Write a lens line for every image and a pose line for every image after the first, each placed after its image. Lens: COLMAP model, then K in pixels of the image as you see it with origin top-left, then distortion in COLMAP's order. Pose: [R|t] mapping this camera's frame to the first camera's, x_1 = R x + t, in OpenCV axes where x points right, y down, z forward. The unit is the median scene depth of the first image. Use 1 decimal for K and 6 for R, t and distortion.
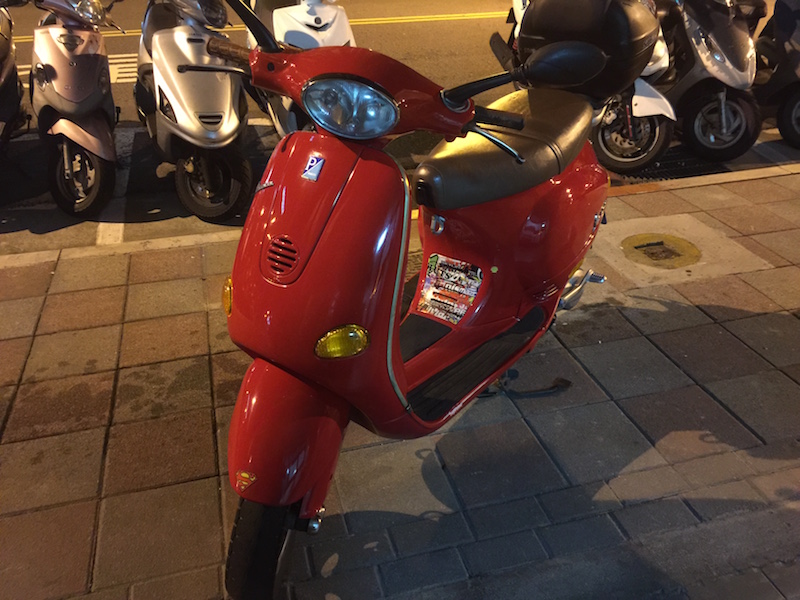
lens RADIAL K [[681.3, 0, 400.0], [0, 681.3, 300.0], [0, 0, 1]] dist [0.107424, -0.150987]
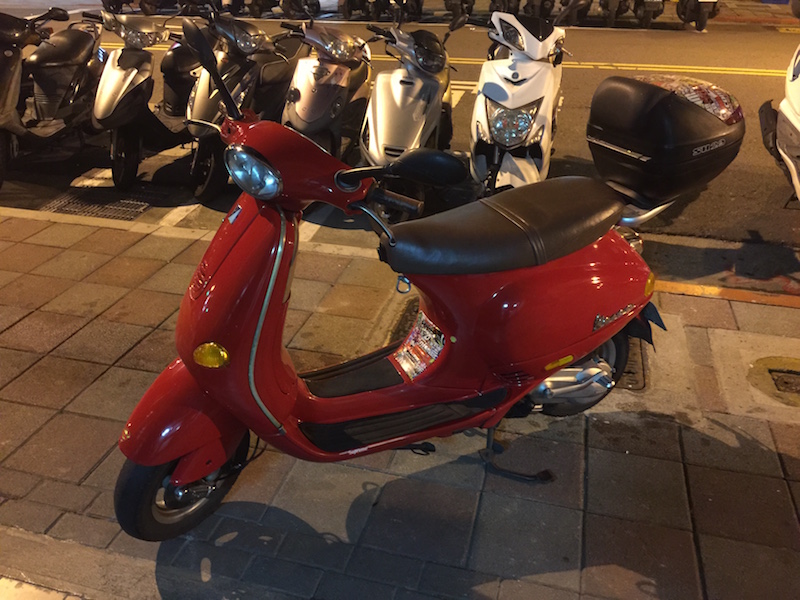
lens RADIAL K [[681.3, 0, 400.0], [0, 681.3, 300.0], [0, 0, 1]] dist [0.107424, -0.150987]
pose [[0.862872, 0.248019, -0.440385, 0.345531], [-0.261182, 0.964772, 0.031598, -0.076896], [0.432708, 0.087755, 0.897253, 0.014700]]
